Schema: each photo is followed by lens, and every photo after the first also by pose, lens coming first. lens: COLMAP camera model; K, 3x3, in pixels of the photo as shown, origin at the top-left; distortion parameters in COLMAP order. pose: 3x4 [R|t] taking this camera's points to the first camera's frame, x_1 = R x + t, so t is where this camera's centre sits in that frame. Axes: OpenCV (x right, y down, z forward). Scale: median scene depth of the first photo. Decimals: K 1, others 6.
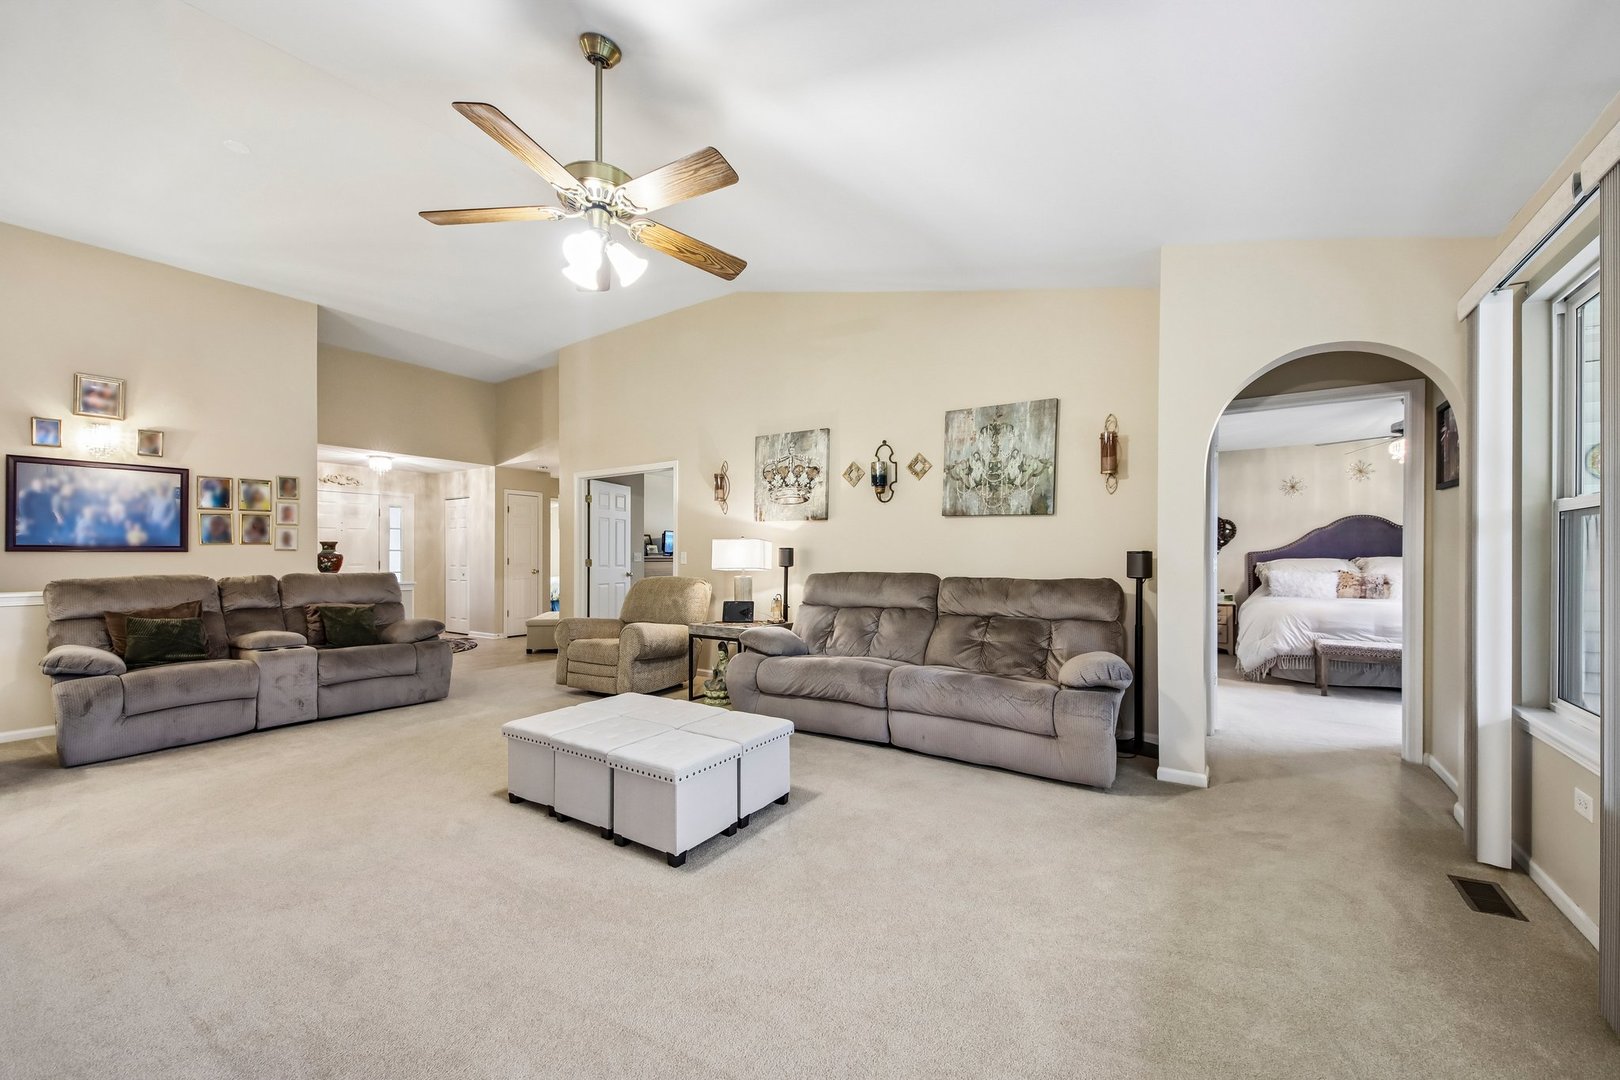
lens RADIAL K [[612.5, 0, 813.4], [0, 612.5, 551.4], [0, 0, 1]] dist [0.036509, -0.022862]
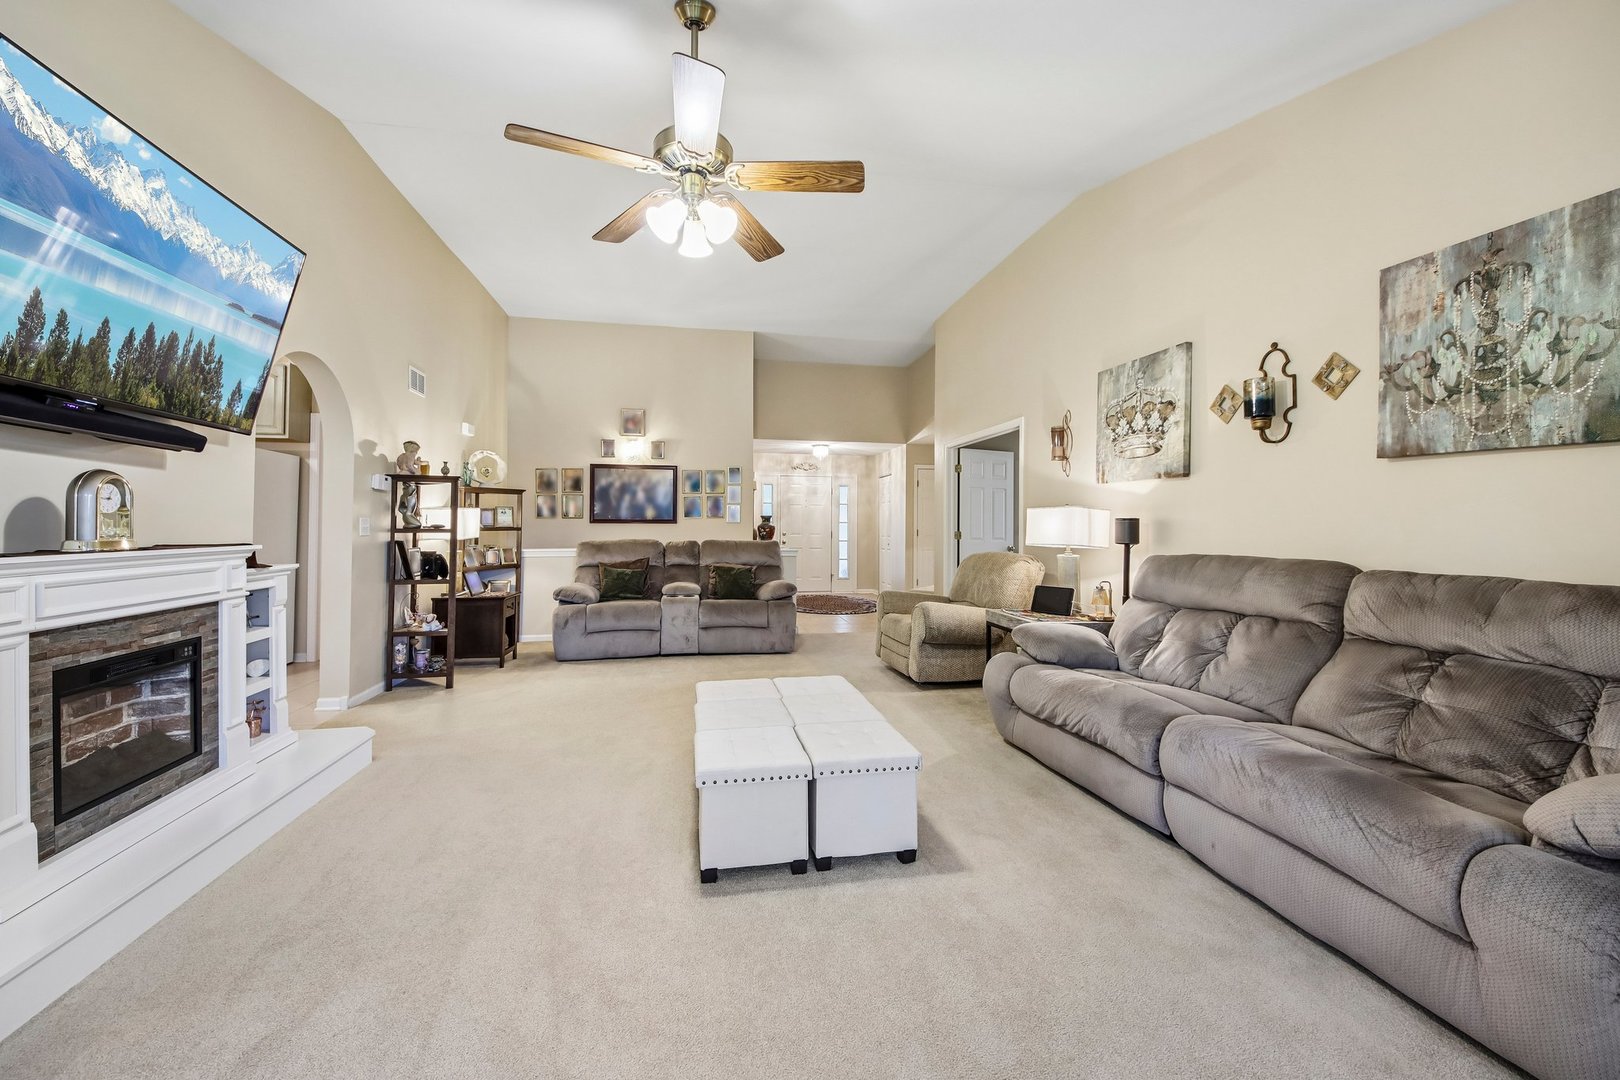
lens RADIAL K [[621.5, 0, 790.1], [0, 621.5, 513.4], [0, 0, 1]] dist [0.000442, -0.012552]
pose [[0.683128, -0.011615, -0.730207, 0.248574], [-0.000420, 0.999867, -0.016297, 0.000859], [0.730299, 0.011440, 0.683032, 0.233229]]
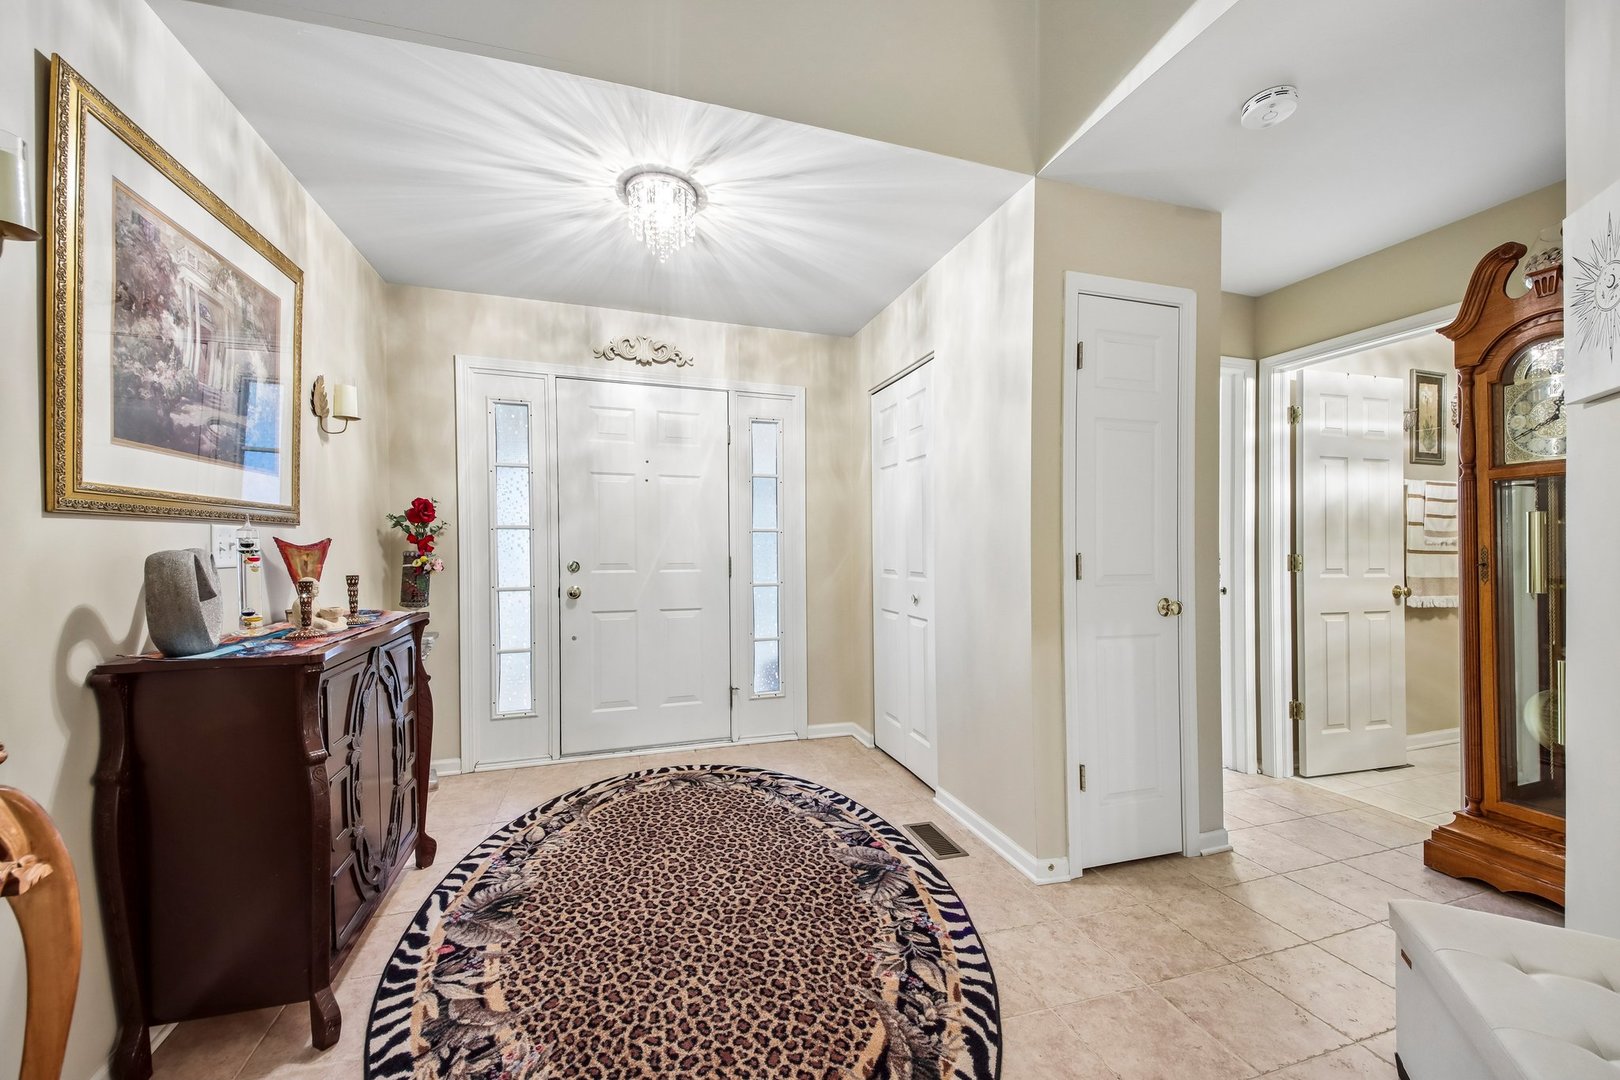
lens RADIAL K [[612.5, 0, 813.4], [0, 612.5, 551.4], [0, 0, 1]] dist [0.036509, -0.022862]
pose [[0.793063, 0.002055, -0.609136, -0.833375], [0.007848, 0.999877, 0.013592, 0.012891], [0.609089, -0.015560, 0.792949, 1.434940]]
